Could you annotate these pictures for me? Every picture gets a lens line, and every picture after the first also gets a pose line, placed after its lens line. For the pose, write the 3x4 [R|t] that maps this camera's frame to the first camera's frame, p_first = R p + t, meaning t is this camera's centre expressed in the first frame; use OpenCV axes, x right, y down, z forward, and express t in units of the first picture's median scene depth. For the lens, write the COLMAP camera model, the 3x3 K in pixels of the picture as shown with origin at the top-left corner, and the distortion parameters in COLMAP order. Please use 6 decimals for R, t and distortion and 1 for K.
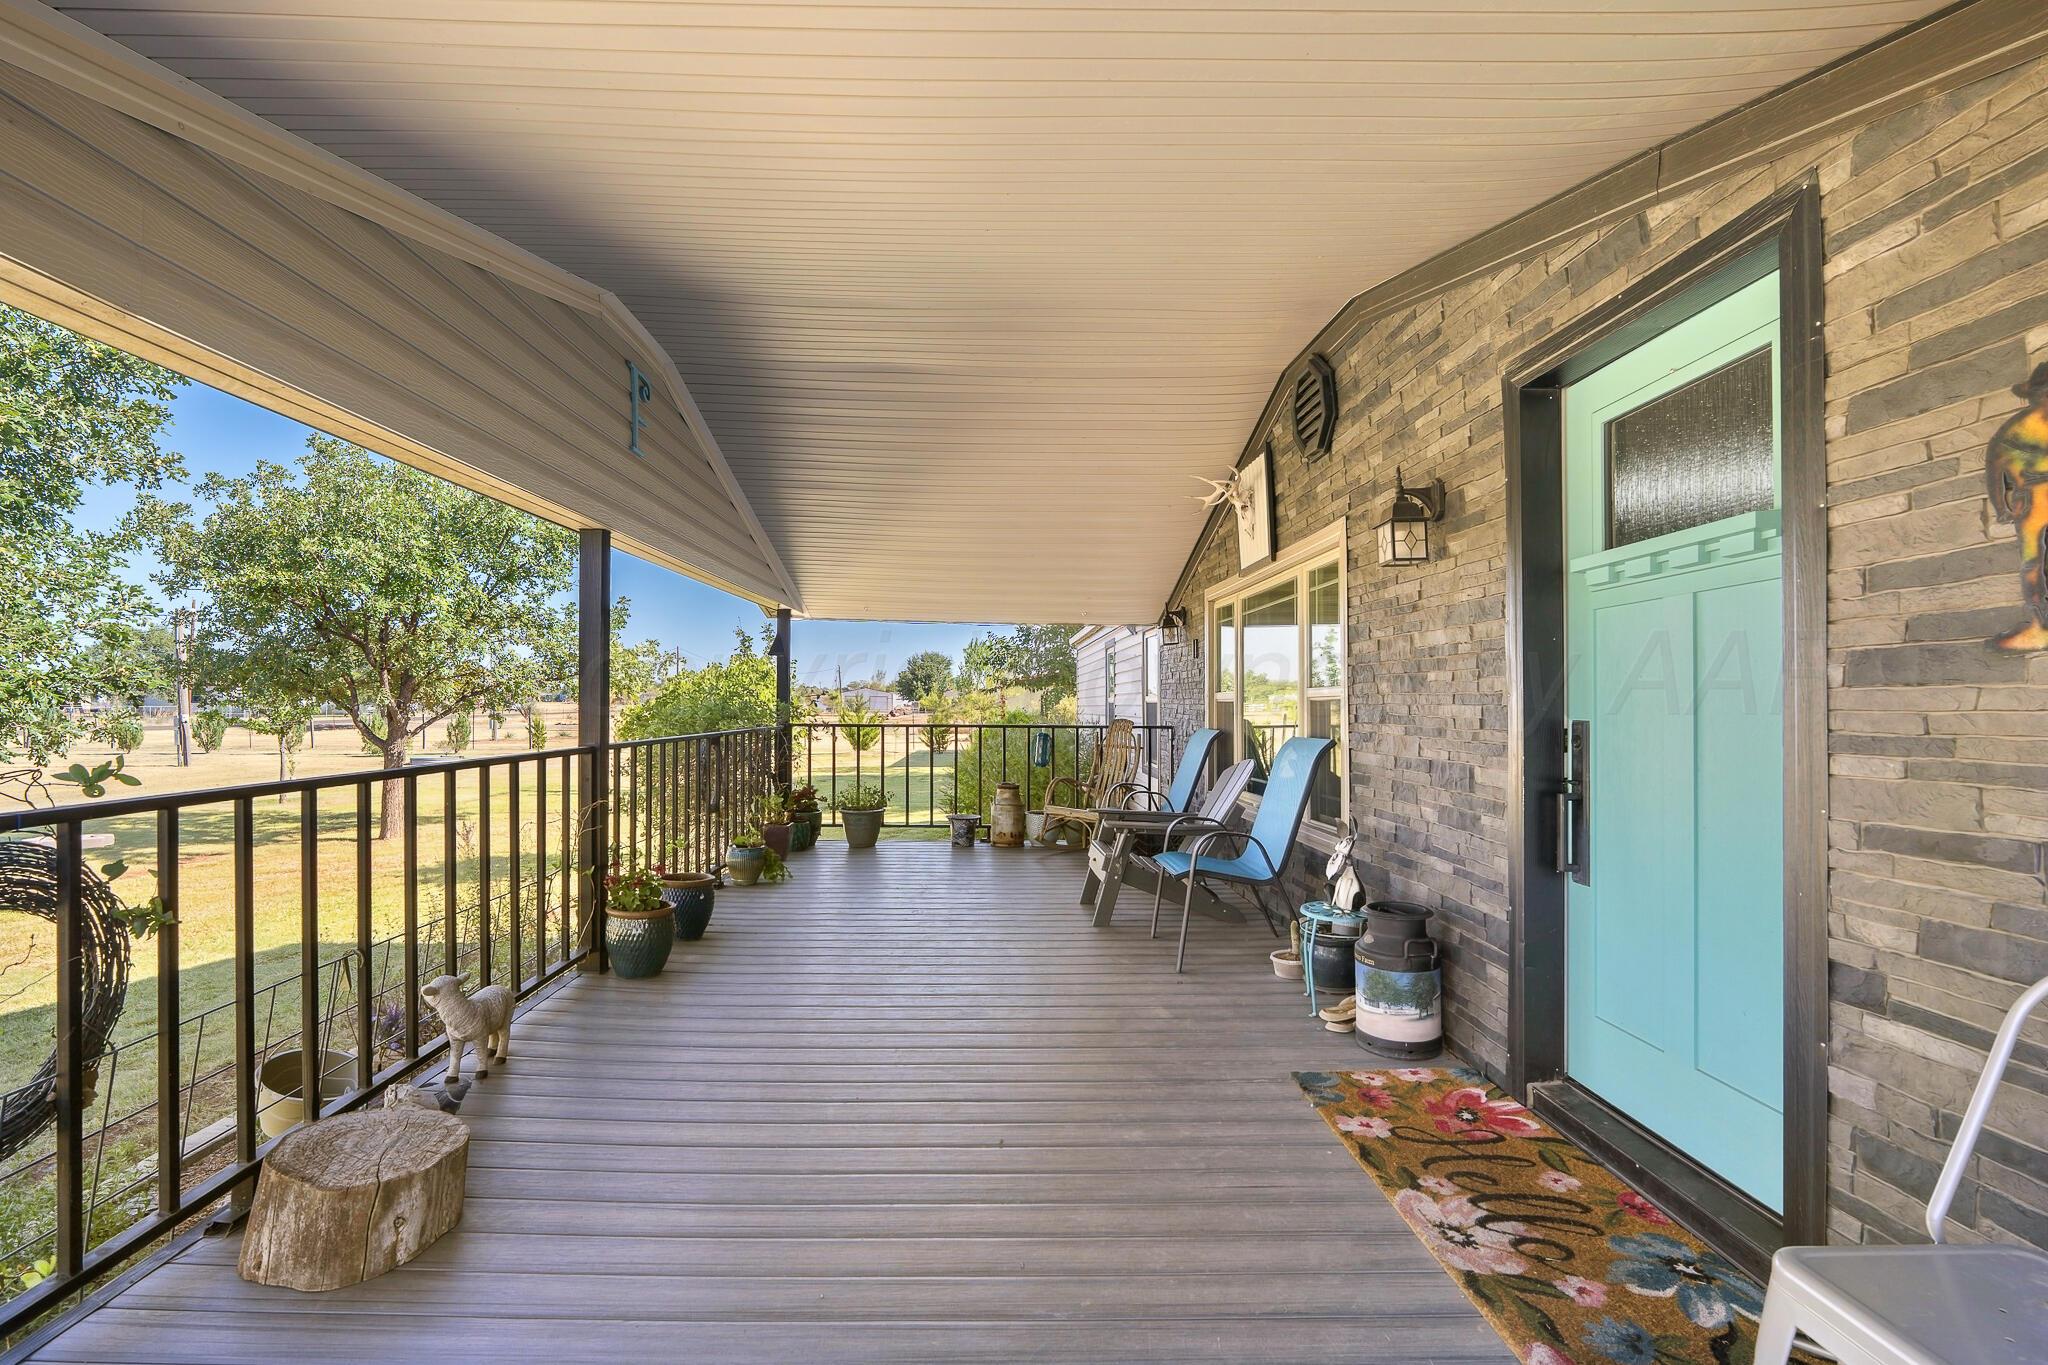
lens RADIAL K [[906.3, 0, 1019.2], [0, 906.3, 708.1], [0, 0, 1]] dist [-0.018801, 0.003284]
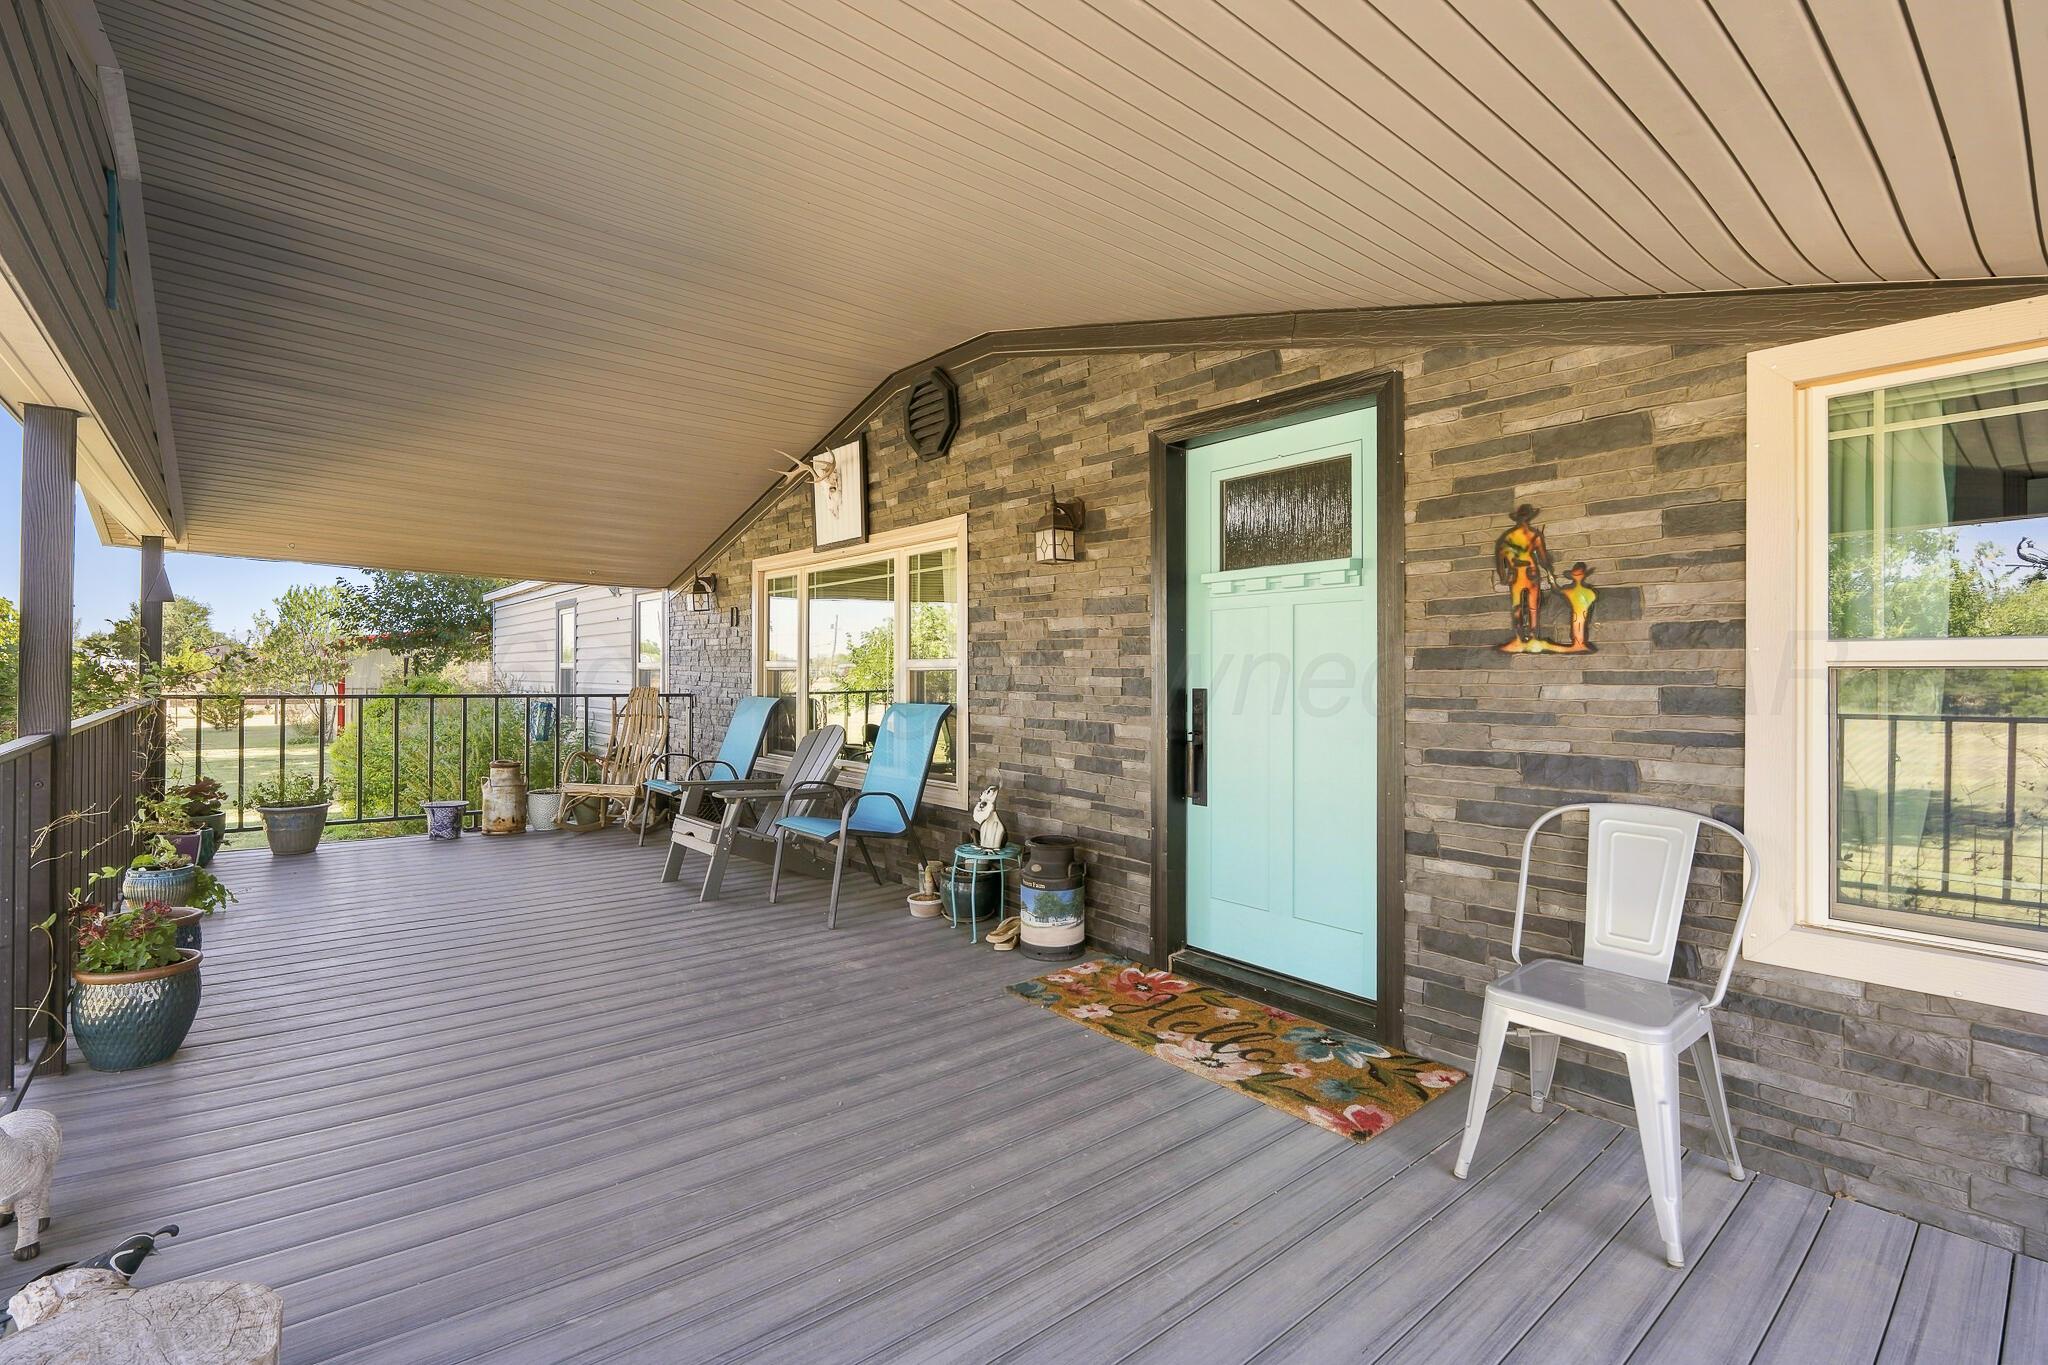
lens RADIAL K [[906.3, 0, 990.2], [0, 906.3, 669.4], [0, 0, 1]] dist [-0.018801, 0.003284]
pose [[0.788284, 0.007546, 0.615265, -0.470577], [-0.004646, 0.999969, -0.006312, -0.005483], [-0.615294, 0.002118, 0.788295, 0.082277]]
